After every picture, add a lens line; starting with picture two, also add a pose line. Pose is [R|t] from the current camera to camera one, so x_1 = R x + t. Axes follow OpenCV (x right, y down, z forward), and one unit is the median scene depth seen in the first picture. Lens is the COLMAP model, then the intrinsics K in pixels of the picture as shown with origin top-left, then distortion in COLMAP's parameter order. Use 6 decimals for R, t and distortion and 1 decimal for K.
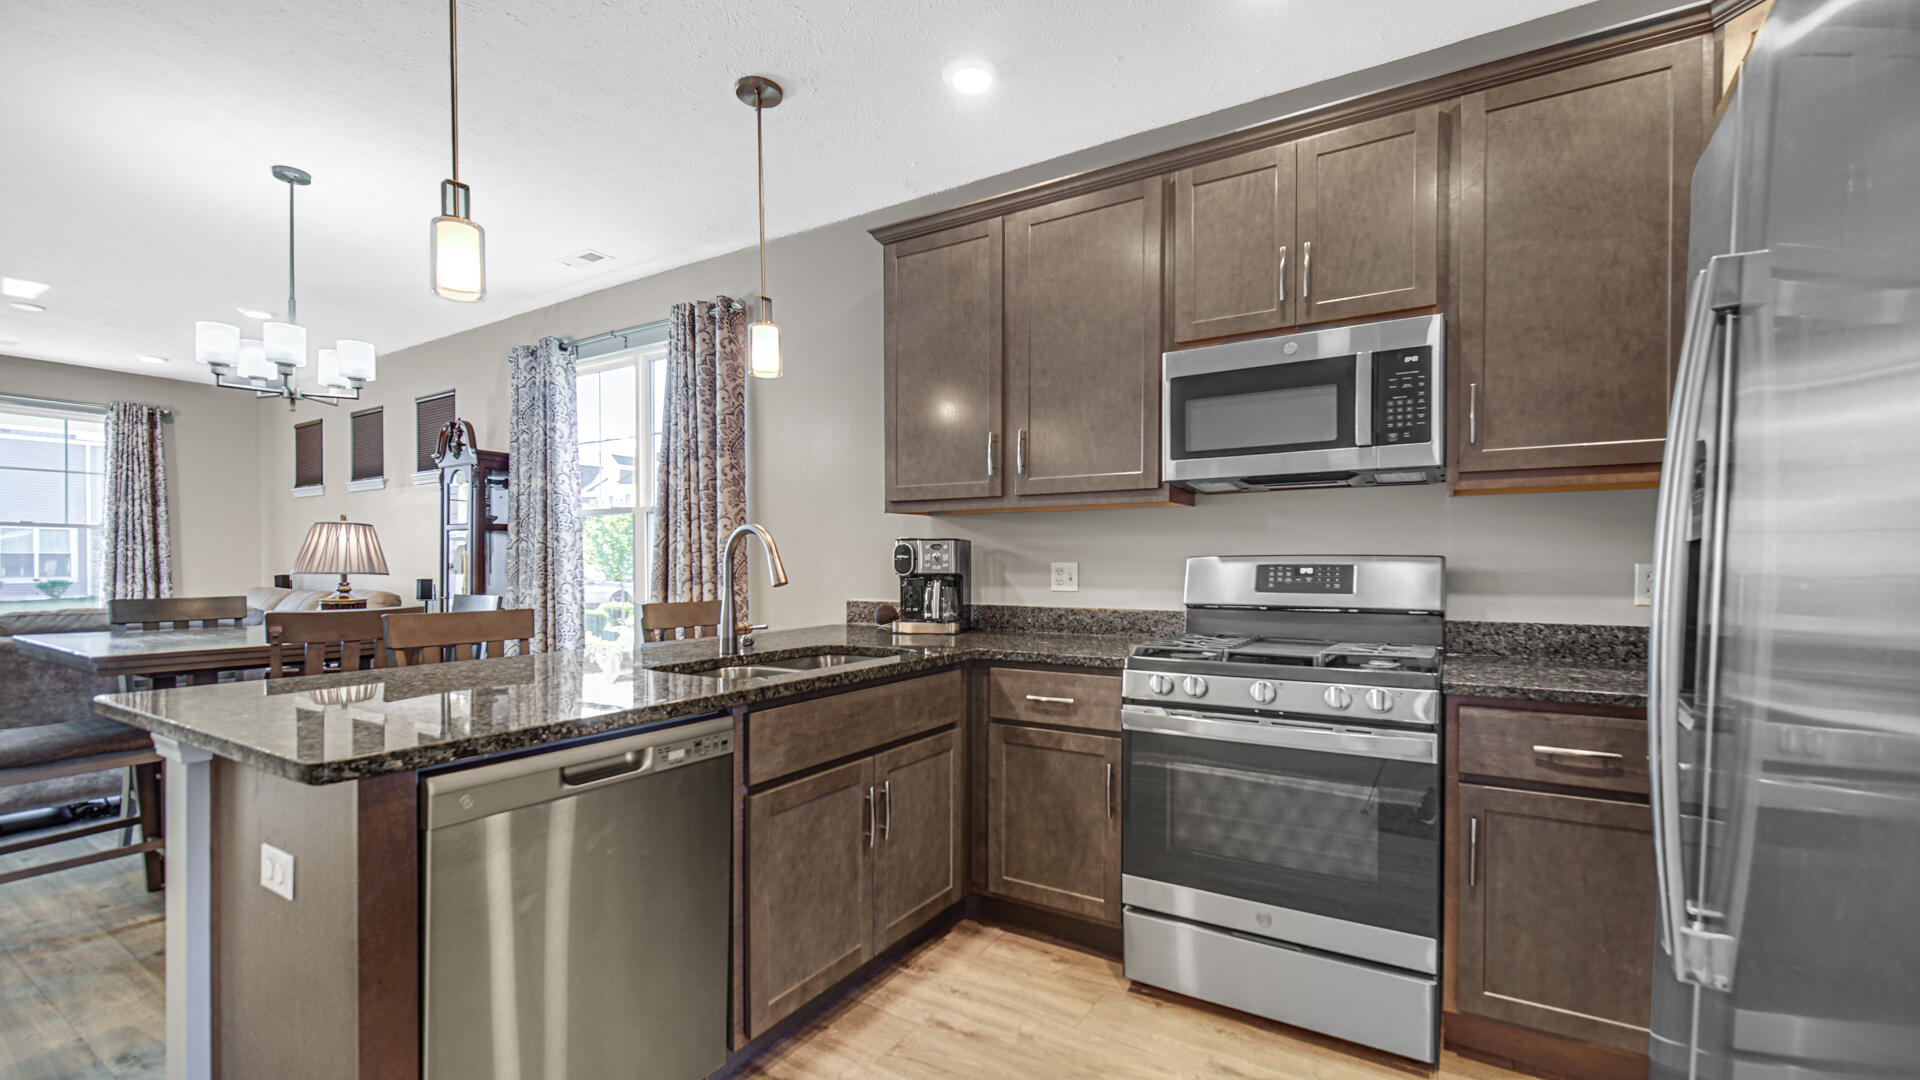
lens RADIAL K [[810.4, 0, 957.5], [0, 810.4, 567.4], [0, 0, 1]] dist [0.004006, 0.000021]
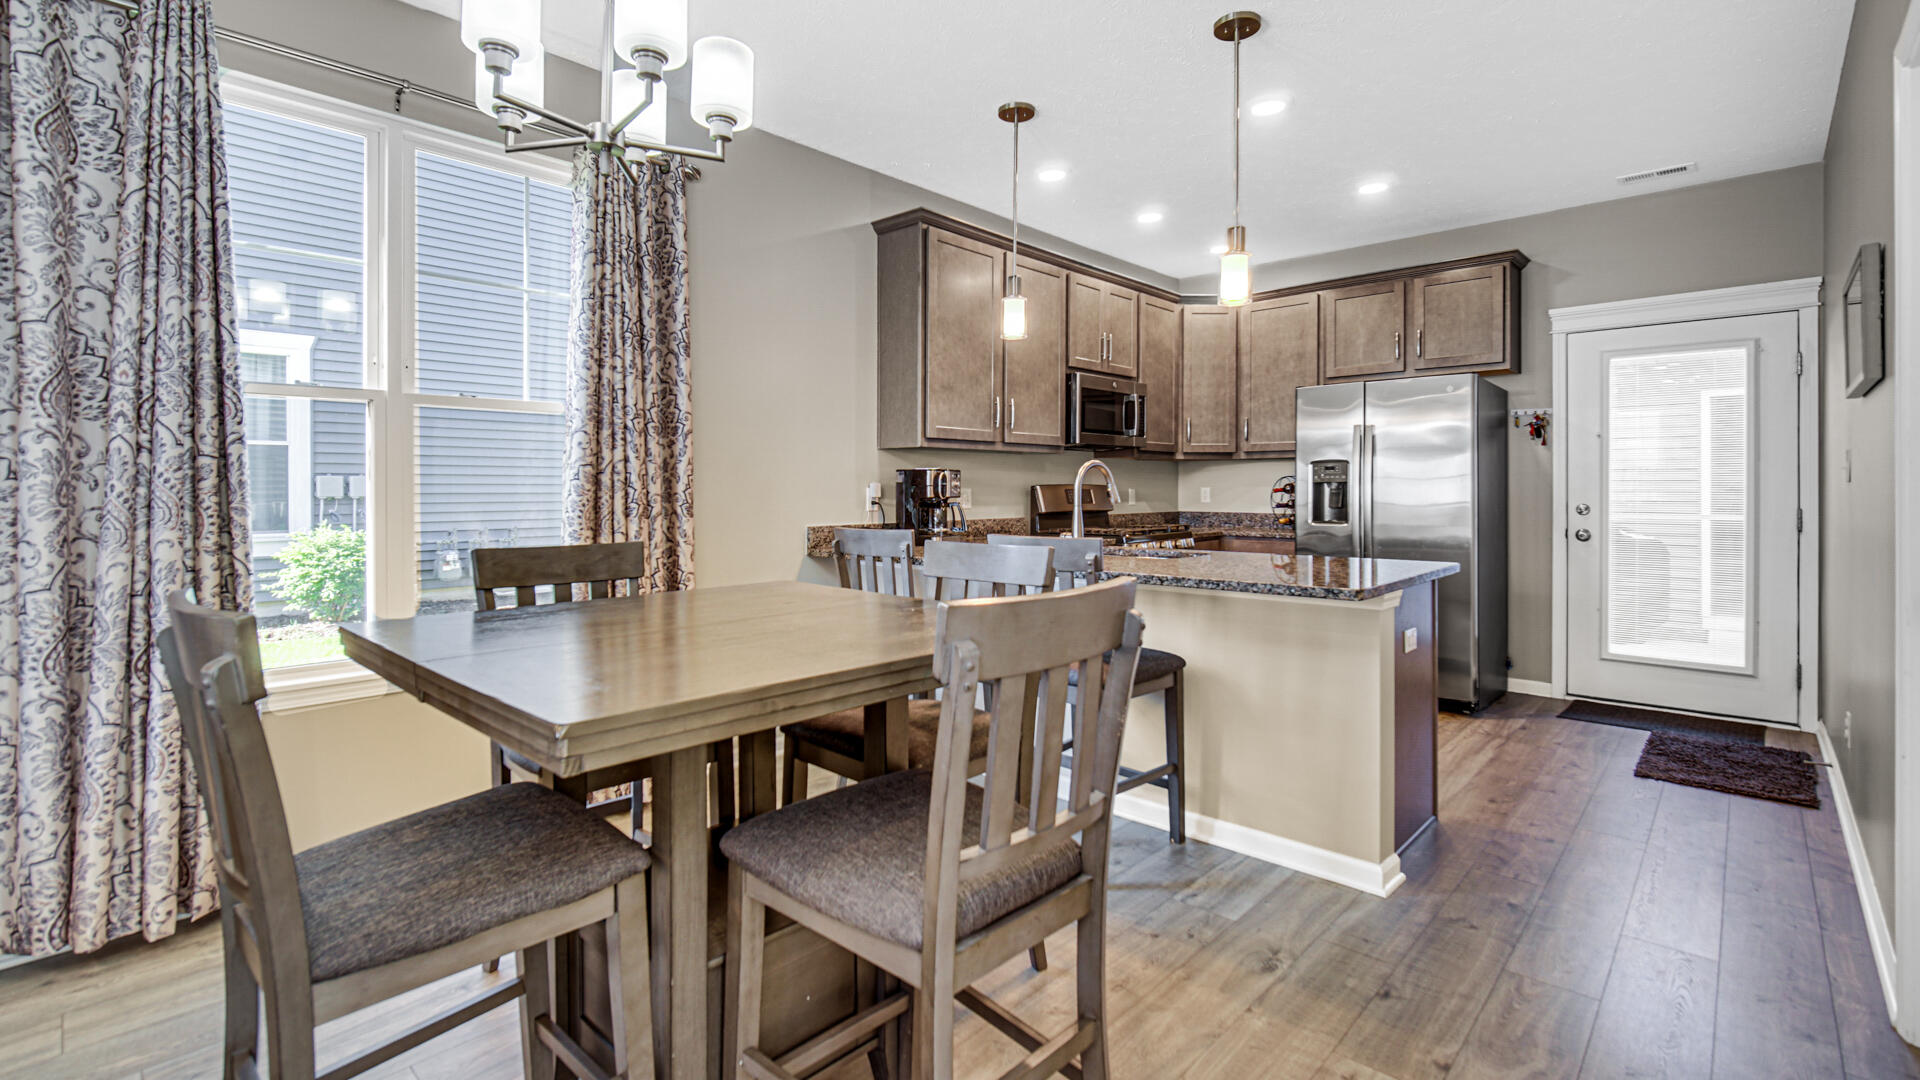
lens RADIAL K [[866.3, 0, 925.0], [0, 866.3, 493.1], [0, 0, 1]] dist [-0.000864, -0.000903]
pose [[0.203372, -0.003650, 0.979095, -1.648287], [0.009506, 0.999953, 0.001753, -0.001853], [-0.979055, 0.008950, 0.203397, 0.916669]]
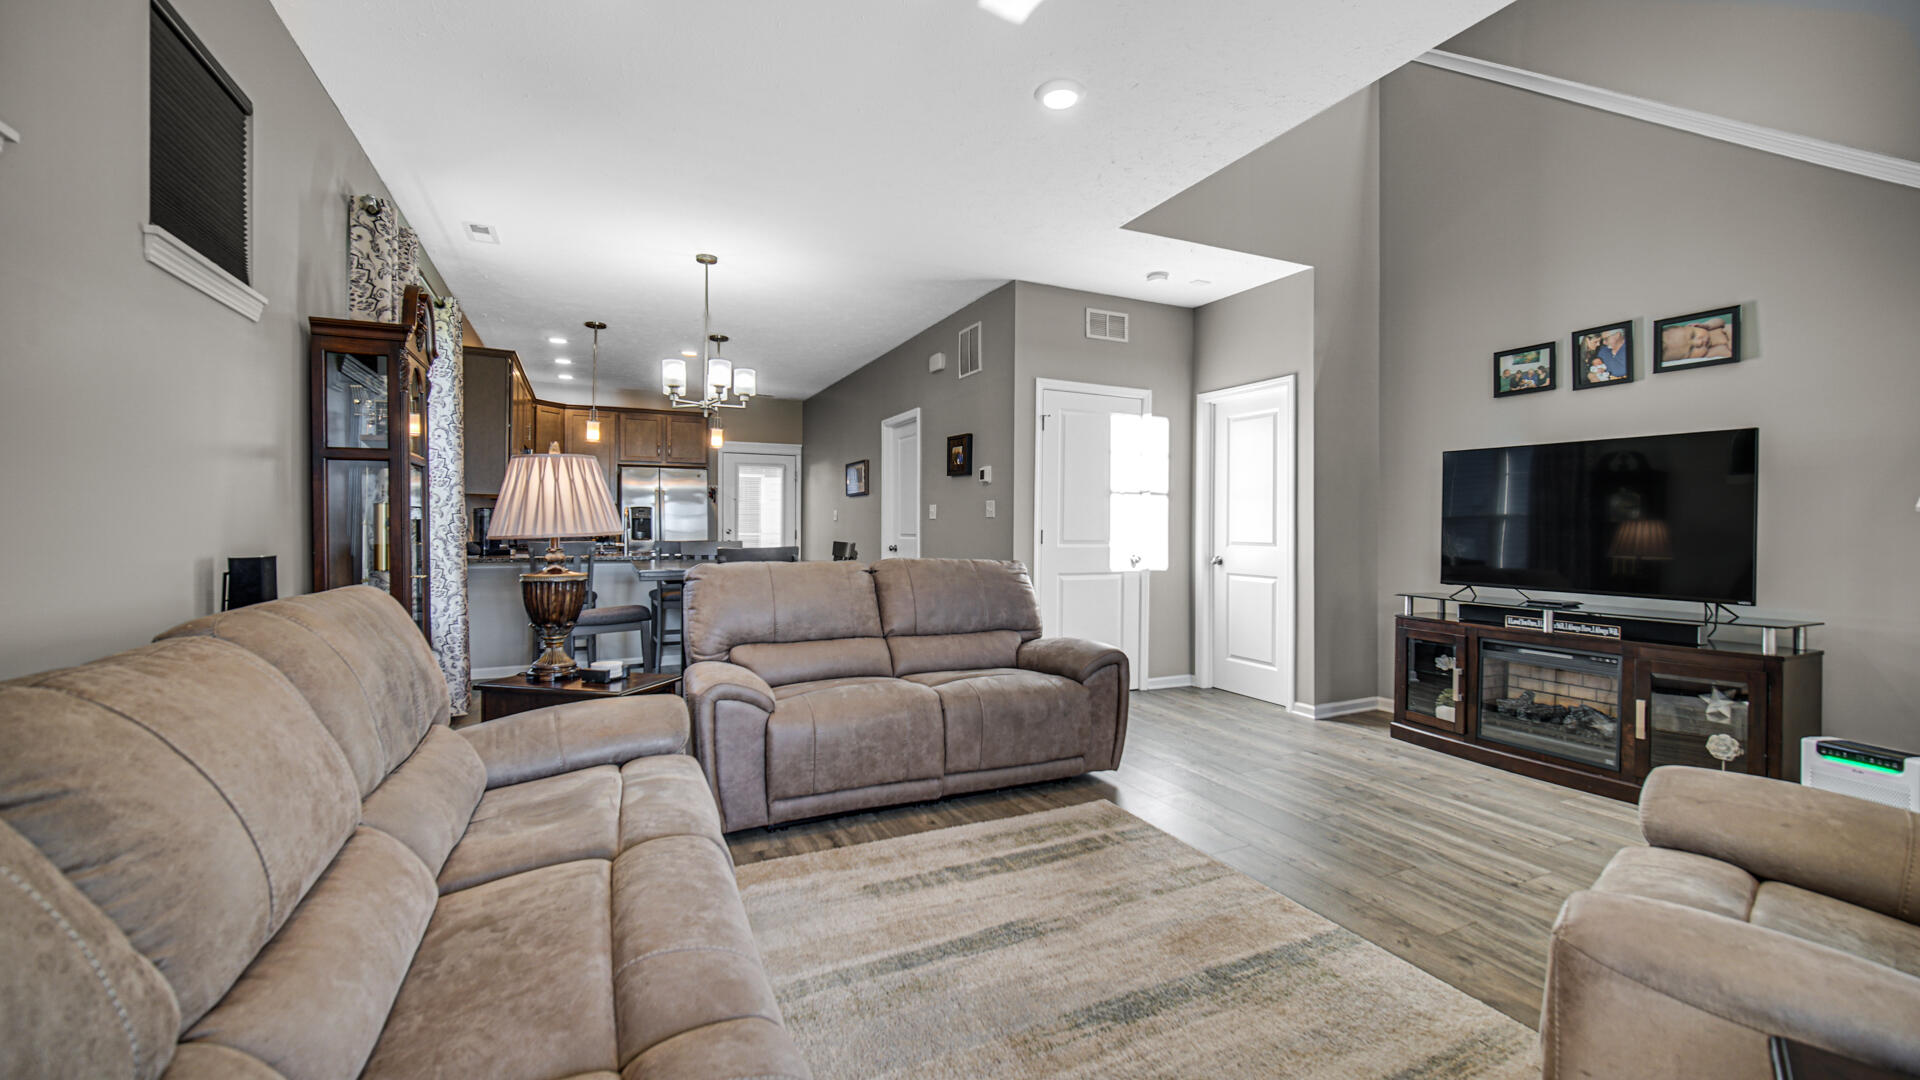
lens RADIAL K [[770.5, 0, 954.7], [0, 770.5, 531.6], [0, 0, 1]] dist [-0.002851, -0.001237]
pose [[-0.843831, -0.008641, 0.536539, -2.461535], [-0.000475, 0.999882, 0.015356, -0.008204], [-0.536609, 0.012704, -0.843735, 2.457544]]
